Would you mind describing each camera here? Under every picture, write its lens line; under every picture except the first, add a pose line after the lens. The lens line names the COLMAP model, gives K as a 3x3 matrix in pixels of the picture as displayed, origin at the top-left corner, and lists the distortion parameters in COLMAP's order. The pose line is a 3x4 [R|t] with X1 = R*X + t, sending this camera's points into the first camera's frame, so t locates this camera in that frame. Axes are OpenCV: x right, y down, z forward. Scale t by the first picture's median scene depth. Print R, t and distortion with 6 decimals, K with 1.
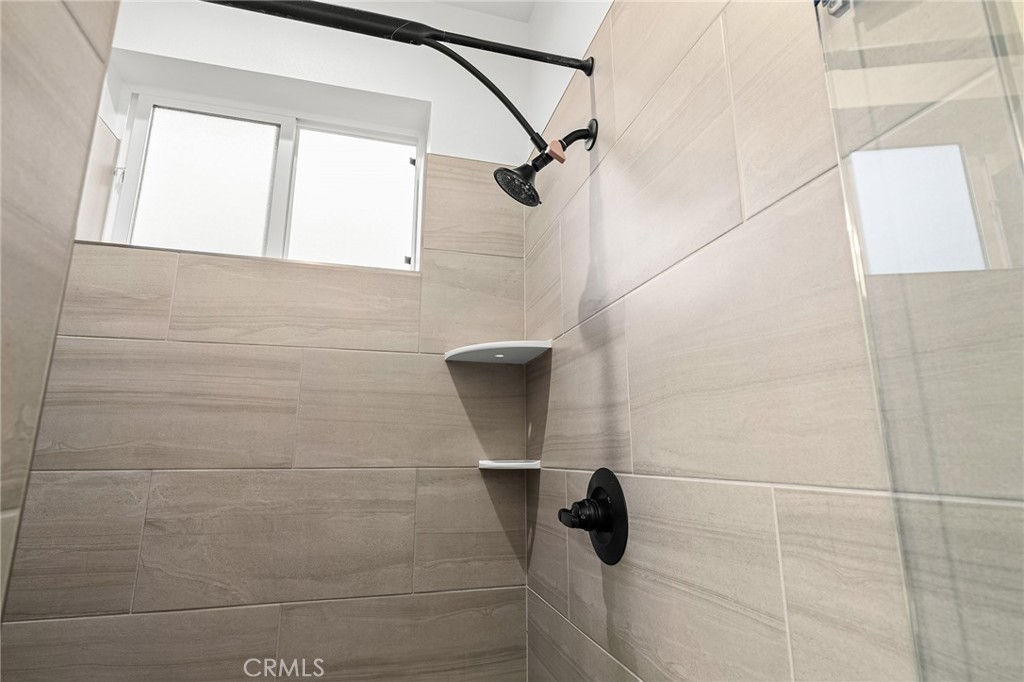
lens RADIAL K [[518.5, 0, 513.9], [0, 518.5, 343.7], [0, 0, 1]] dist [-0.002992, 0.000747]
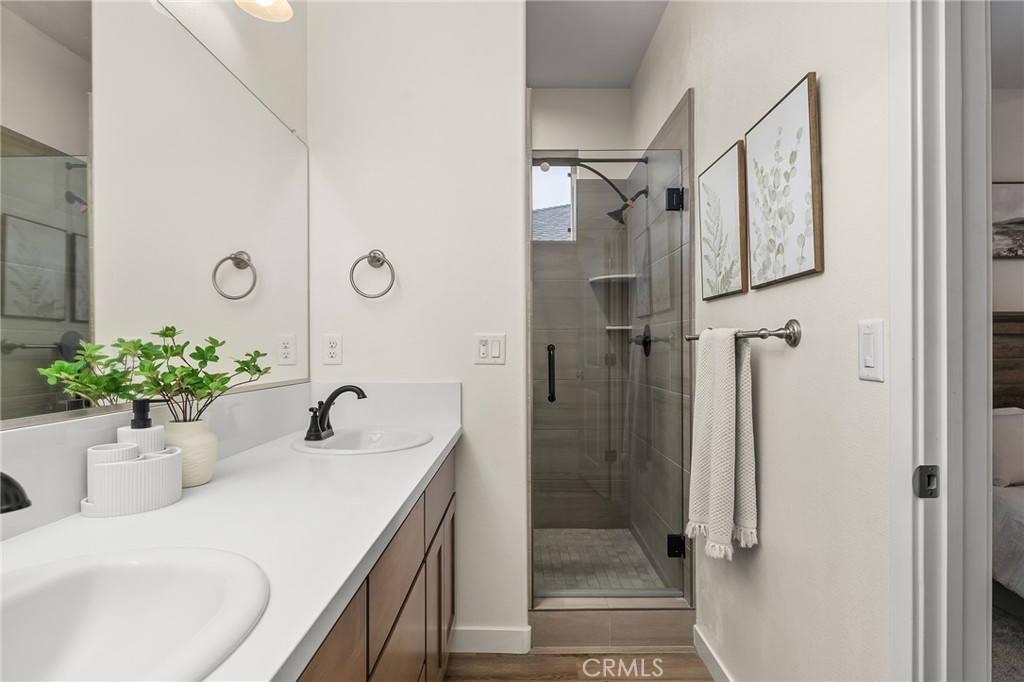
lens RADIAL K [[567.3, 0, 512.8], [0, 567.3, 343.6], [0, 0, 1]] dist [-0.001707, -0.001054]
pose [[0.963596, -0.003467, -0.267340, 0.246924], [0.060020, 0.977199, 0.203664, -0.281579], [0.260538, -0.212296, 0.941833, -1.772224]]
